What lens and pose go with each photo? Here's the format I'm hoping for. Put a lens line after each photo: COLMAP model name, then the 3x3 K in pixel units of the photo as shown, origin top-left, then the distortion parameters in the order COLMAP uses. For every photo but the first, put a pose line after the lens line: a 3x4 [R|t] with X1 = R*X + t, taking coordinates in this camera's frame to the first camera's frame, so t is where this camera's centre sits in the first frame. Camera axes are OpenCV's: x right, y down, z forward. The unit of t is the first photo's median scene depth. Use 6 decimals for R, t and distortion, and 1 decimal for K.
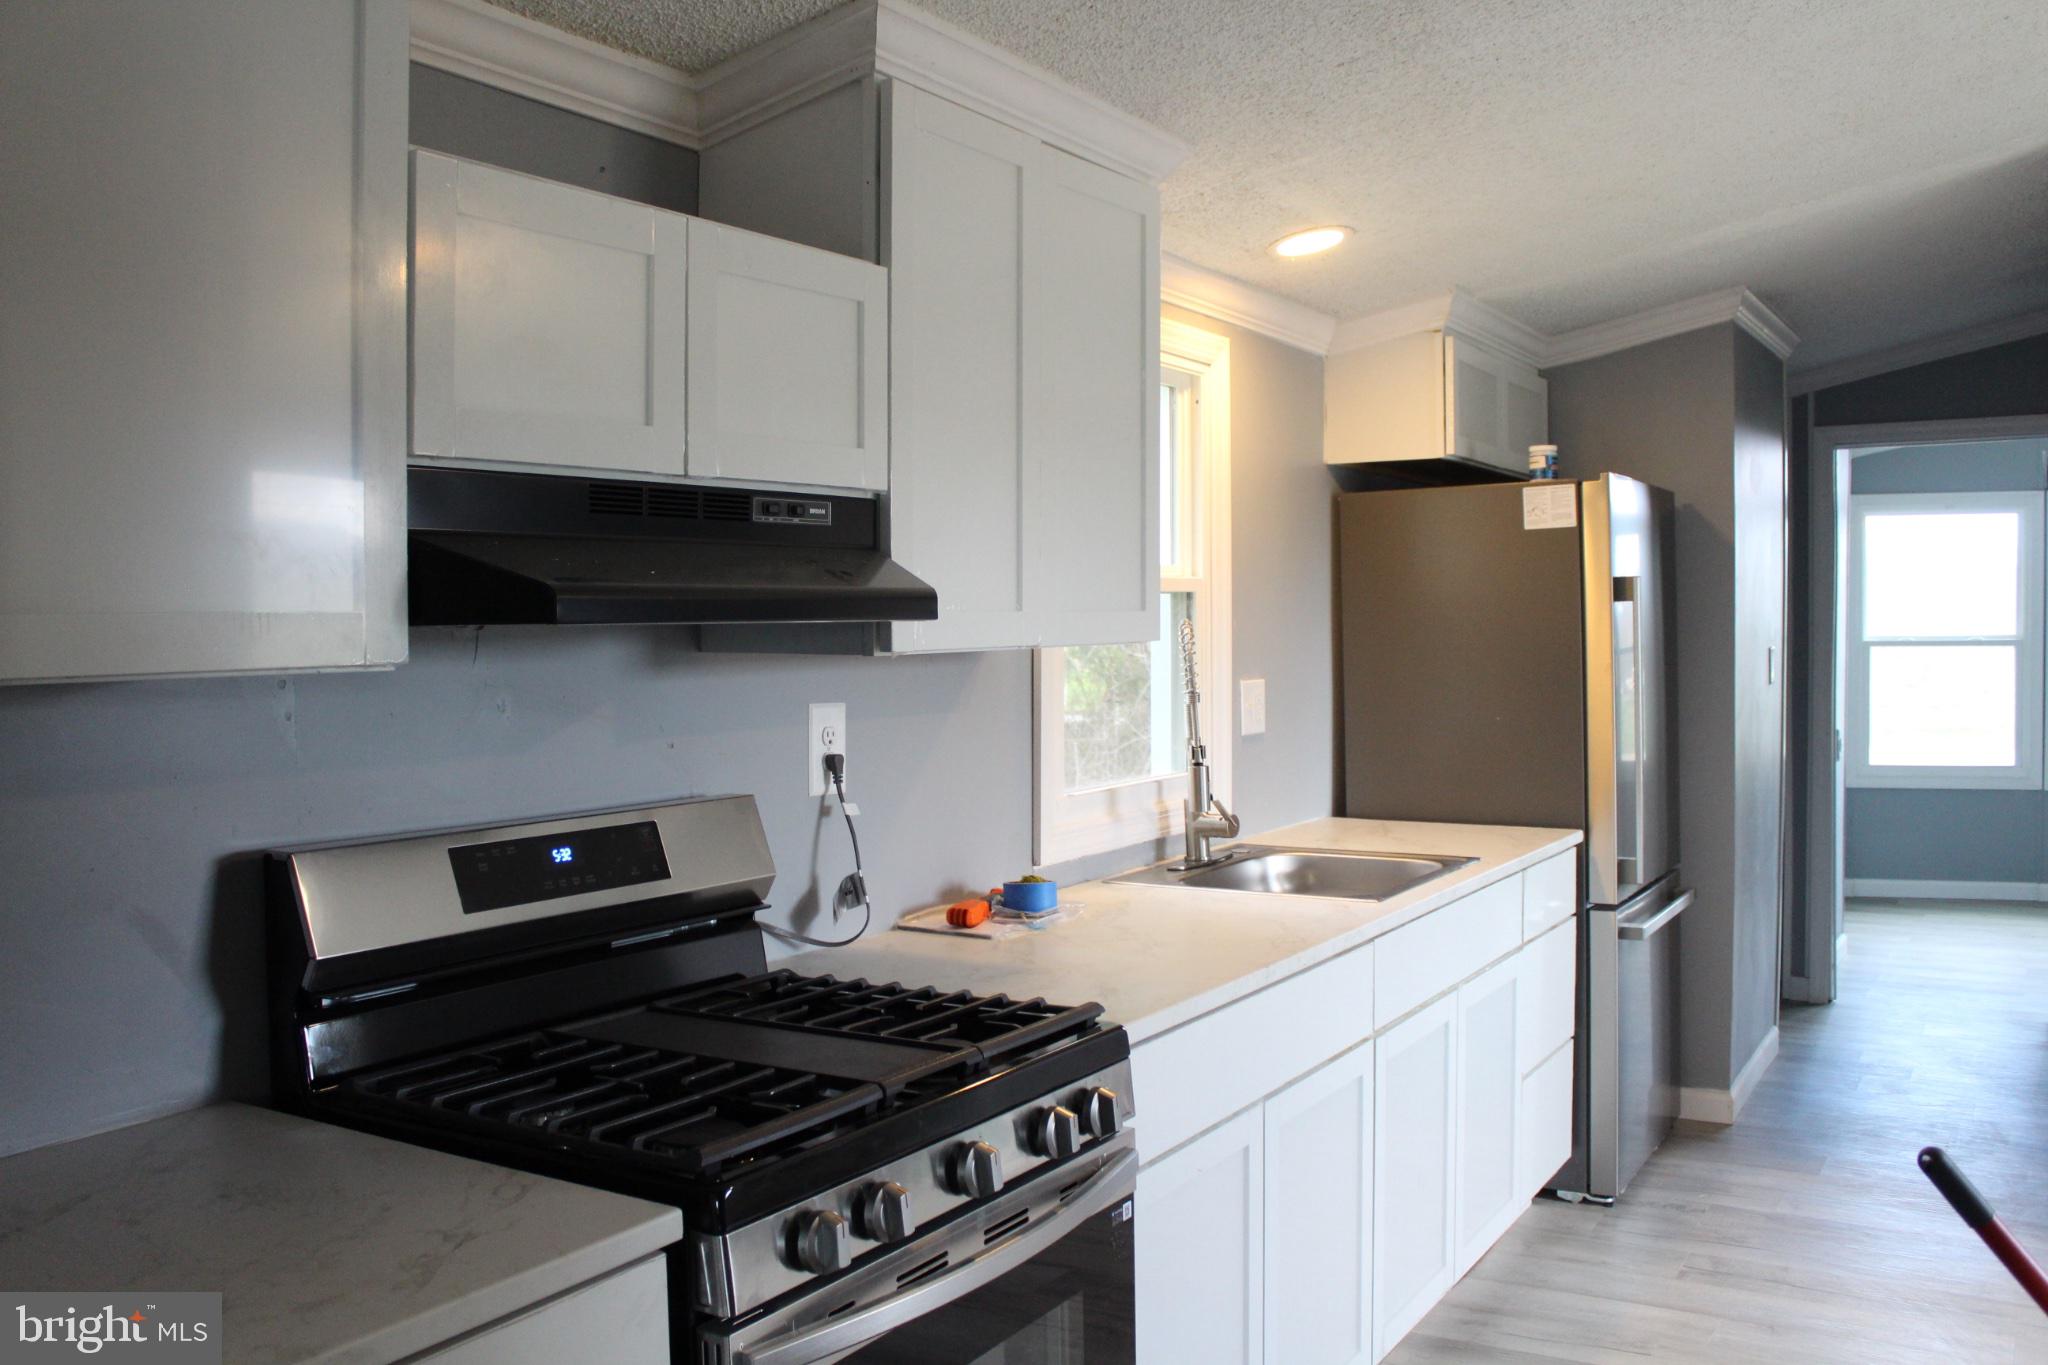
lens RADIAL K [[1770.1, 0, 995.2], [0, 1770.1, 681.6], [0, 0, 1]] dist [-0.132682, 0.108750]
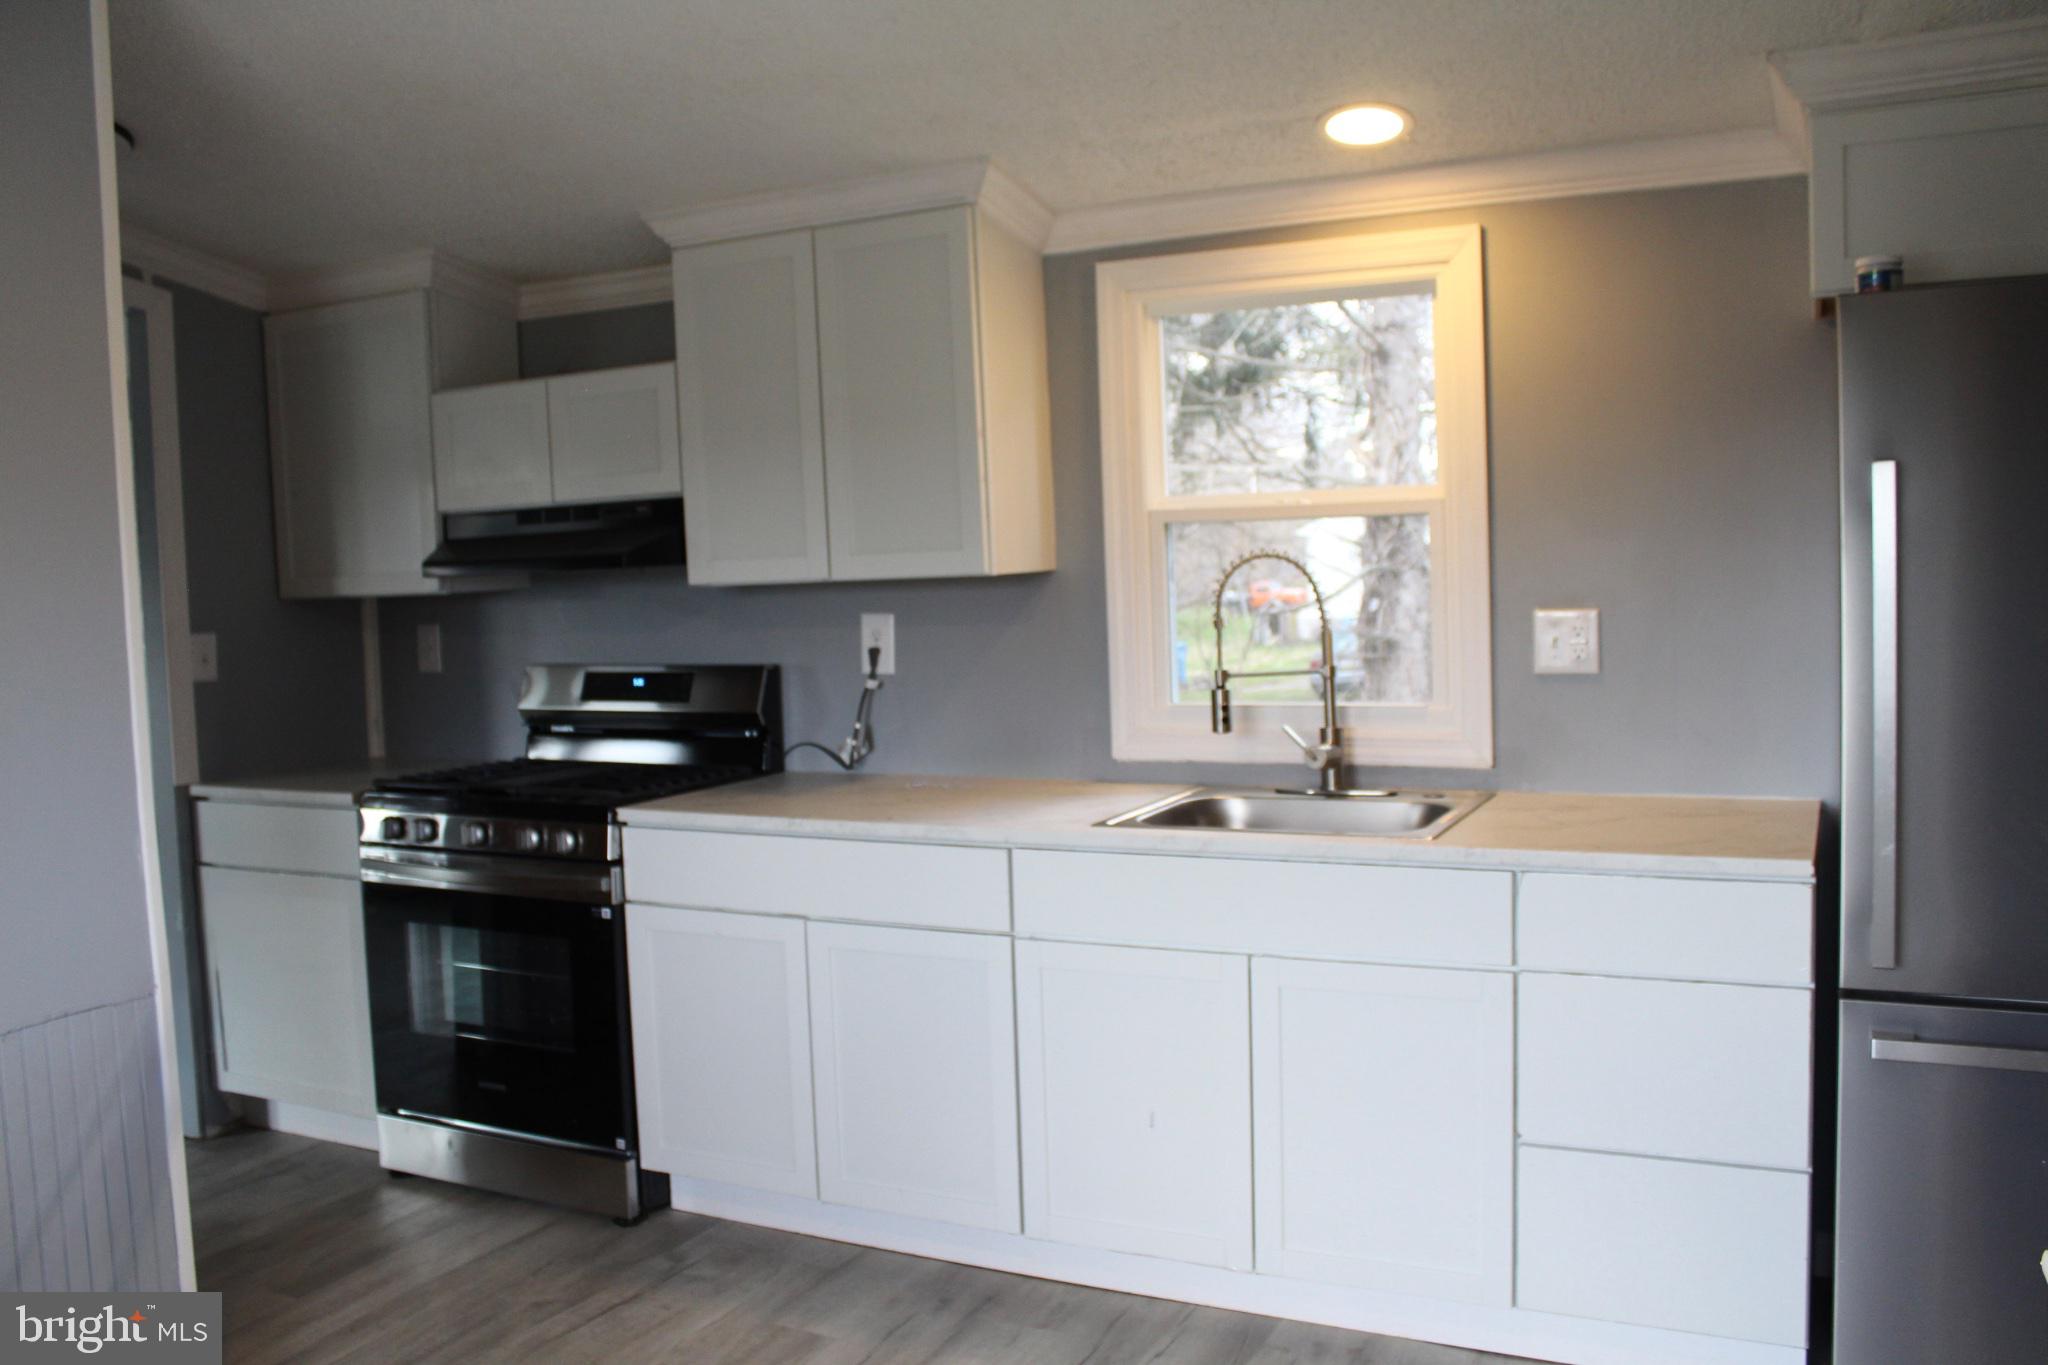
lens RADIAL K [[1671.6, 0, 1024.0], [0, 1671.6, 682.5], [0, 0, 1]] dist [-0.107147, 0.007234]
pose [[0.108472, 0.075679, -0.991215, 1.621749], [-0.006101, 0.997130, 0.075463, -0.046635], [0.994081, -0.002138, 0.108622, 1.167089]]
